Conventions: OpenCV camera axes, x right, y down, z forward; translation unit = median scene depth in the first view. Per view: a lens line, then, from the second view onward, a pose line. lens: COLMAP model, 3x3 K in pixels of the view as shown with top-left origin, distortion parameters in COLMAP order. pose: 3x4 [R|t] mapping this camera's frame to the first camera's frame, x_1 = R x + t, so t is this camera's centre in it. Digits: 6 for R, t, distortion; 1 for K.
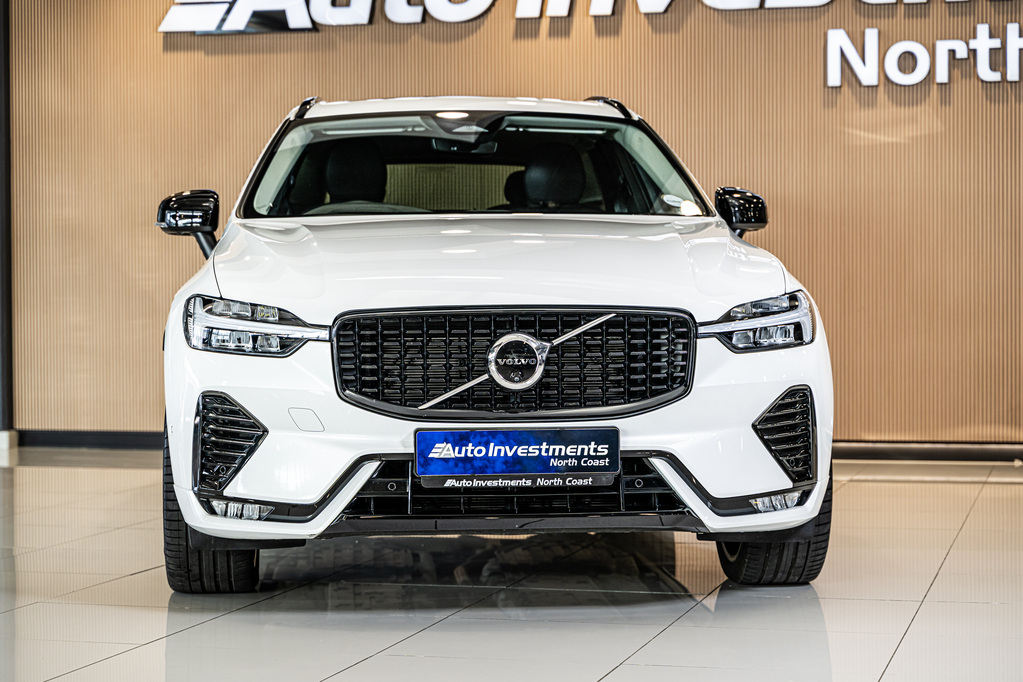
lens RADIAL K [[2134.4, 0, 518.9], [0, 2134.4, 332.5], [0, 0, 1]] dist [-0.032410, 0.000000]
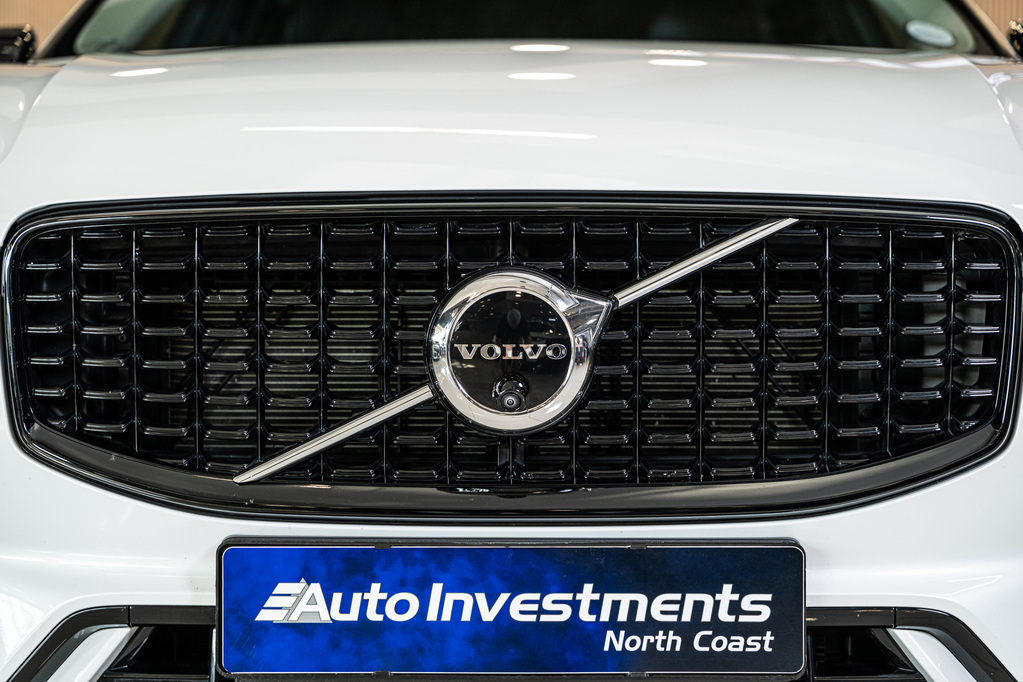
lens RADIAL K [[2134.4, 0, 511.0], [0, 2134.4, 337.4], [0, 0, 1]] dist [-0.032410, 0.000000]
pose [[0.995113, 0.008332, -0.098391, 0.032988], [-0.008523, 0.999963, -0.001514, 0.011700], [0.098374, 0.002345, 0.995147, 0.642102]]
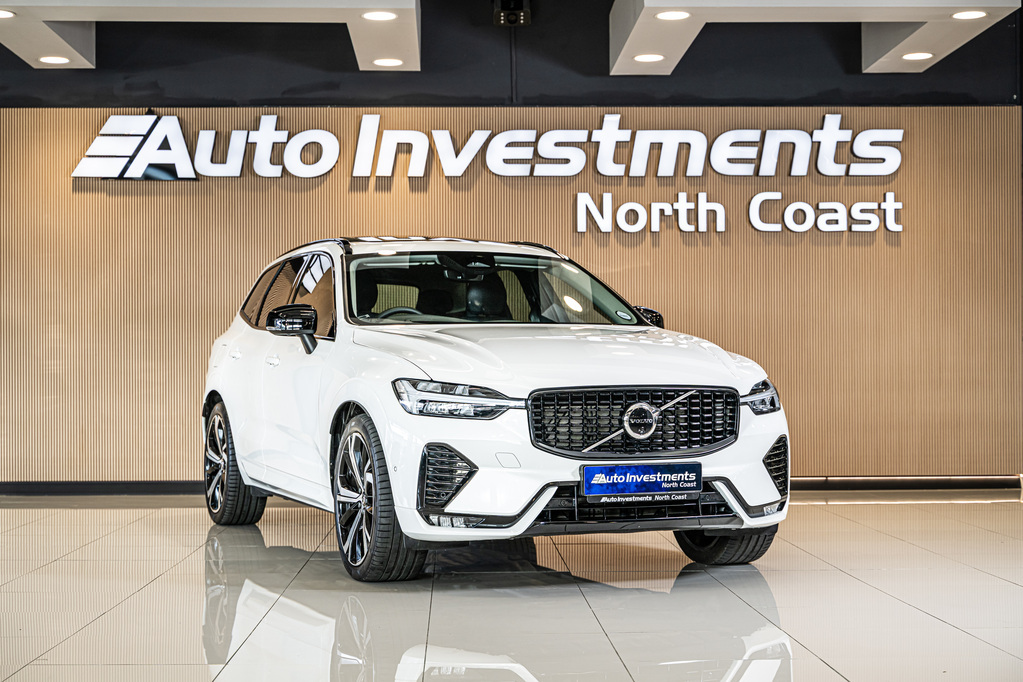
lens RADIAL K [[1709.8, 0, 503.3], [0, 1709.8, 349.2], [0, 0, 1]] dist [-0.021652, 0.000000]
pose [[0.959670, 0.004818, 0.281089, -0.444476], [0.004501, 0.999462, -0.032499, 0.001286], [-0.281094, 0.032454, 0.959131, -0.172411]]
